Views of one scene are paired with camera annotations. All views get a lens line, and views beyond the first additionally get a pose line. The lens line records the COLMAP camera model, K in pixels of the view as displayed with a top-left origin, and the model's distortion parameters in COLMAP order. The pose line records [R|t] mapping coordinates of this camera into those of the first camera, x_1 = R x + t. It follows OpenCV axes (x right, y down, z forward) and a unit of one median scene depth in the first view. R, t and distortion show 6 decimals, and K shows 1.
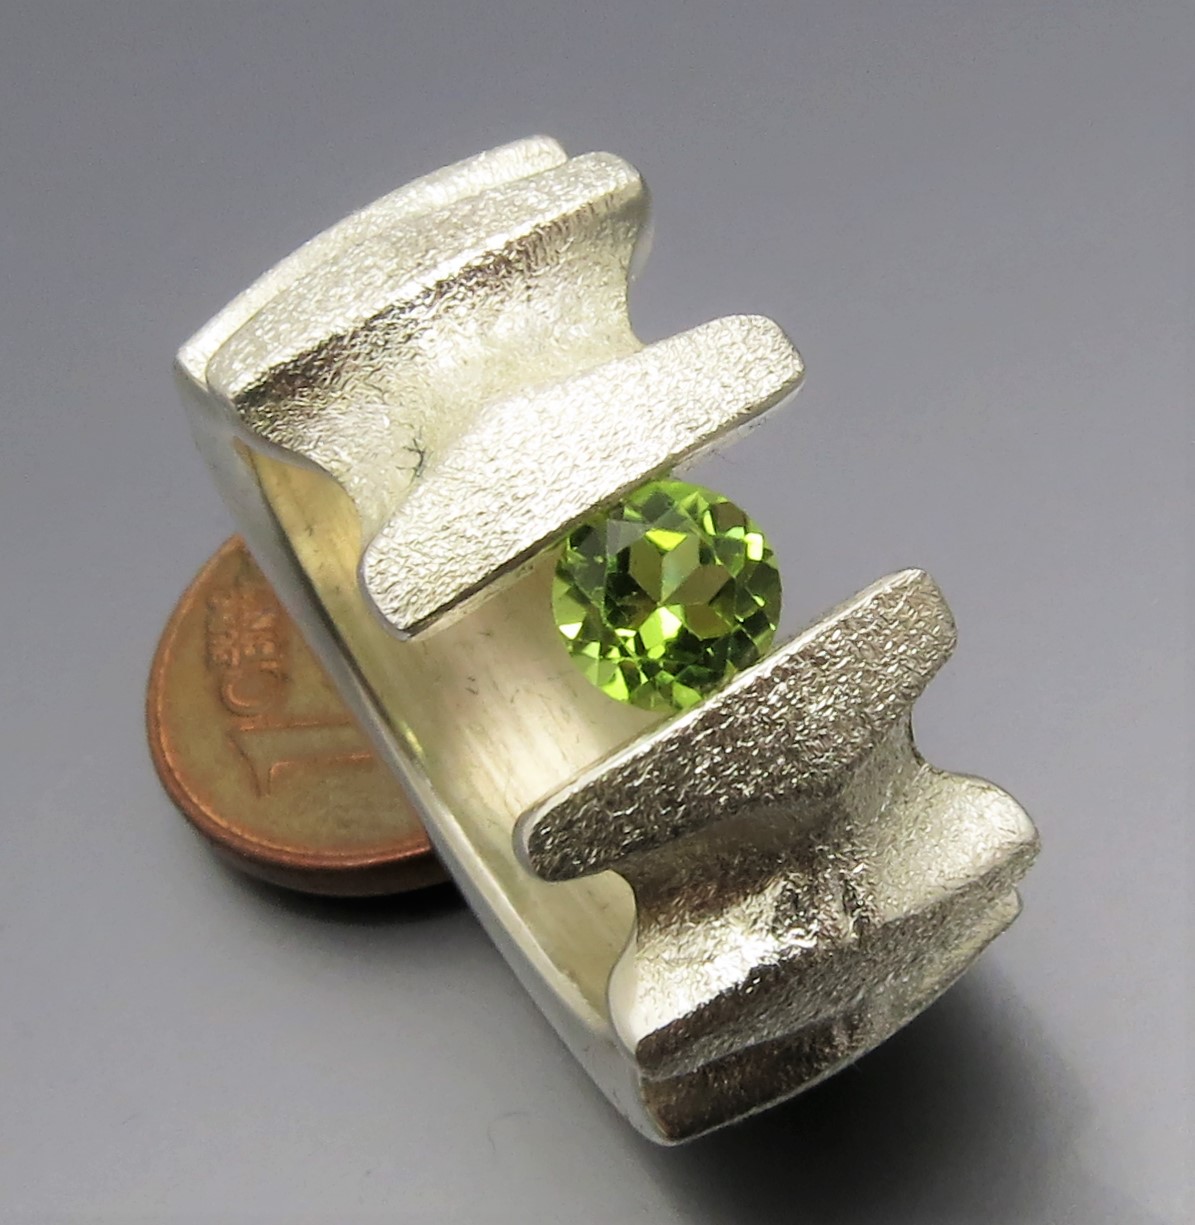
lens RADIAL K [[1332.5, 0, 604.5], [0, 1332.5, 614.9], [0, 0, 1]] dist [-0.008985, 0.000000]
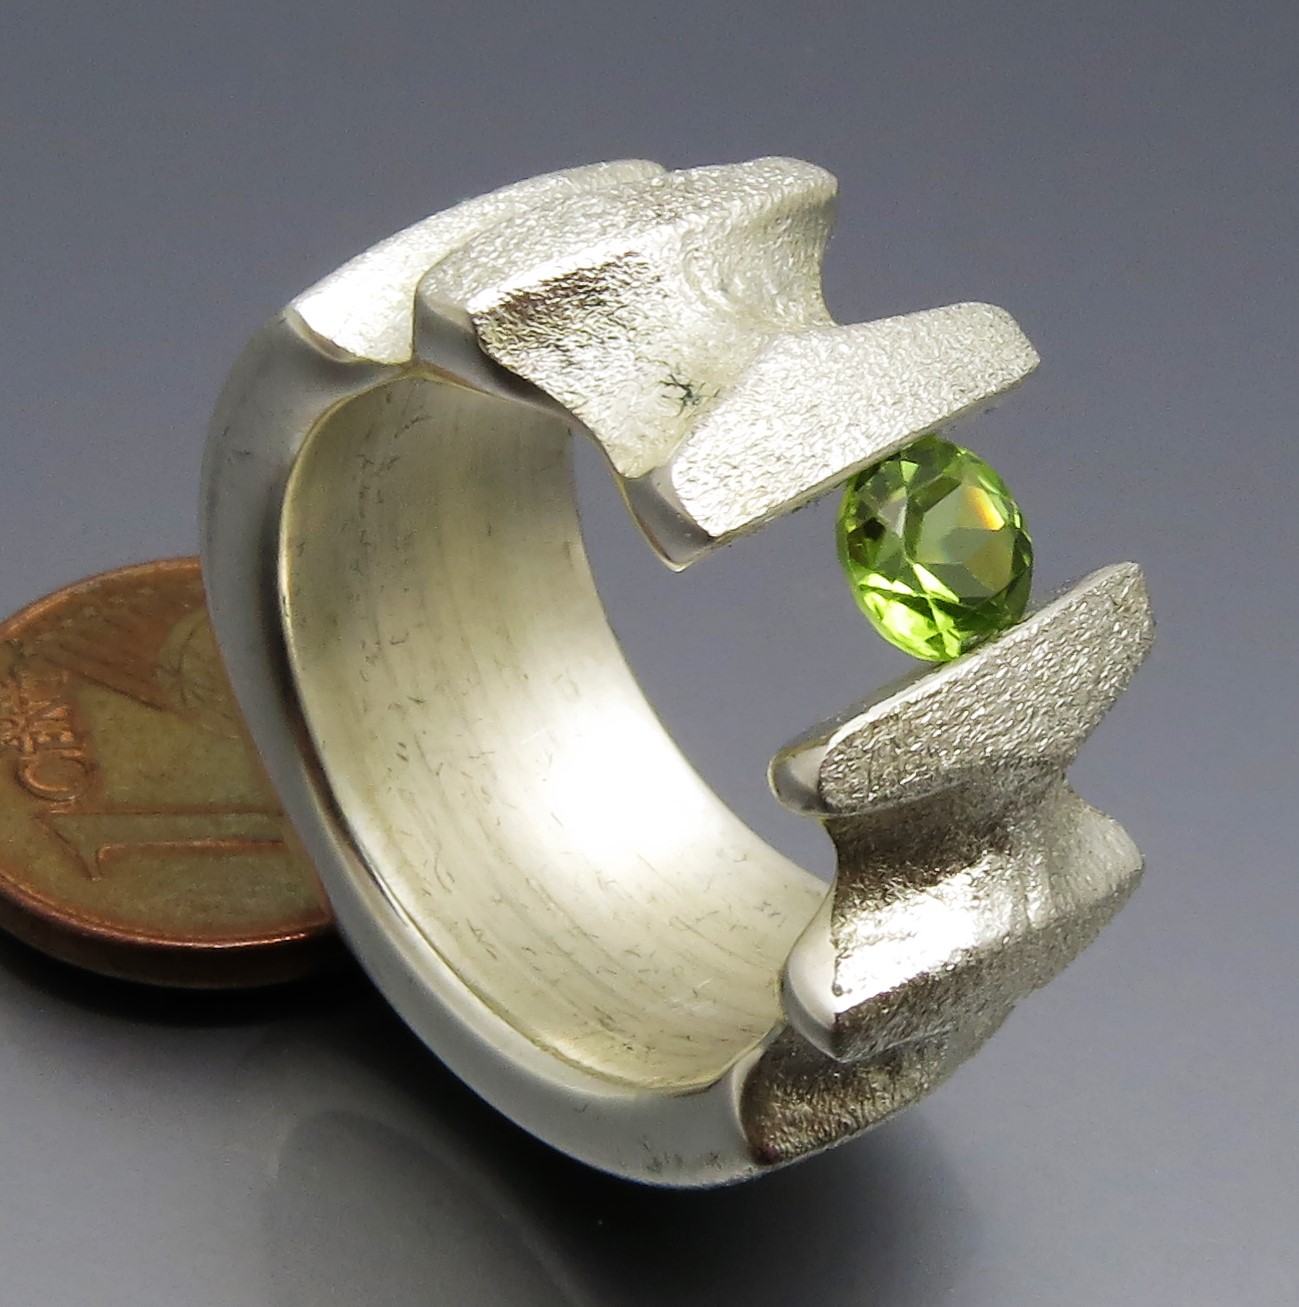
lens RADIAL K [[1368.4, 0, 650.7], [0, 1368.4, 651.1], [0, 0, 1]] dist [-0.012649, 0.000000]
pose [[0.978475, 0.098726, 0.181216, -0.307782], [-0.083314, 0.992379, -0.090792, 0.156069], [-0.188798, 0.073740, 0.979243, 0.033106]]
